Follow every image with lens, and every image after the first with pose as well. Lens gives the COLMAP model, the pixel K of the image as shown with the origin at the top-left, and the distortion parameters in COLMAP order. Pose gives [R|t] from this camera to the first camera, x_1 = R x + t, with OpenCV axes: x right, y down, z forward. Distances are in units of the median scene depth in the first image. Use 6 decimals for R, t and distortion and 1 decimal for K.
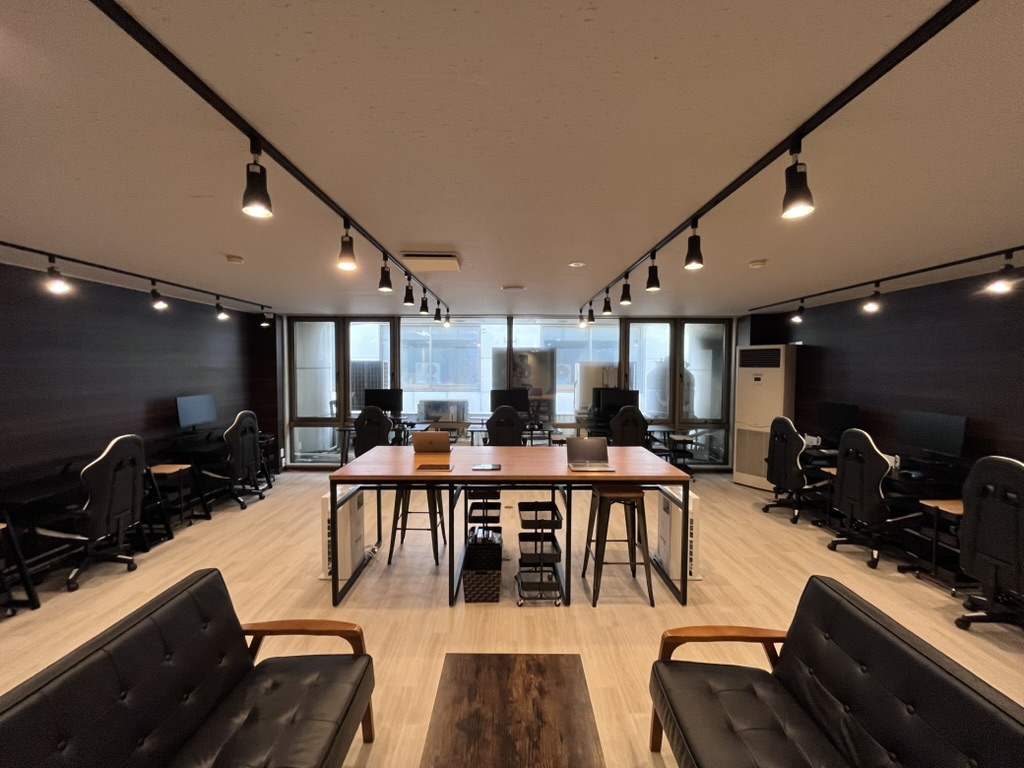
lens RADIAL K [[413.6, 0, 508.8], [0, 413.6, 381.7], [0, 0, 1]] dist [-0.001371, -0.000621]
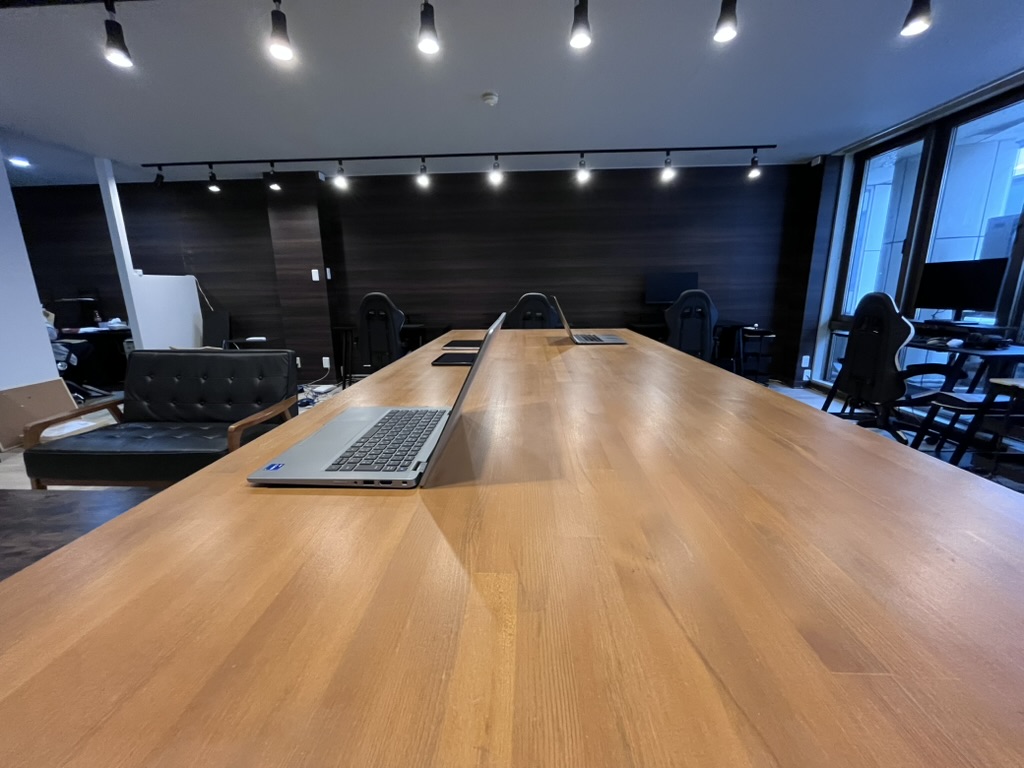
lens RADIAL K [[413.6, 0, 508.8], [0, 413.6, 381.7], [0, 0, 1]] dist [-0.001371, -0.000621]
pose [[-0.039186, 0.219935, -0.974727, 0.242811], [-0.025912, 0.974925, 0.221021, 0.076382], [0.998896, 0.033919, -0.032505, 0.646919]]
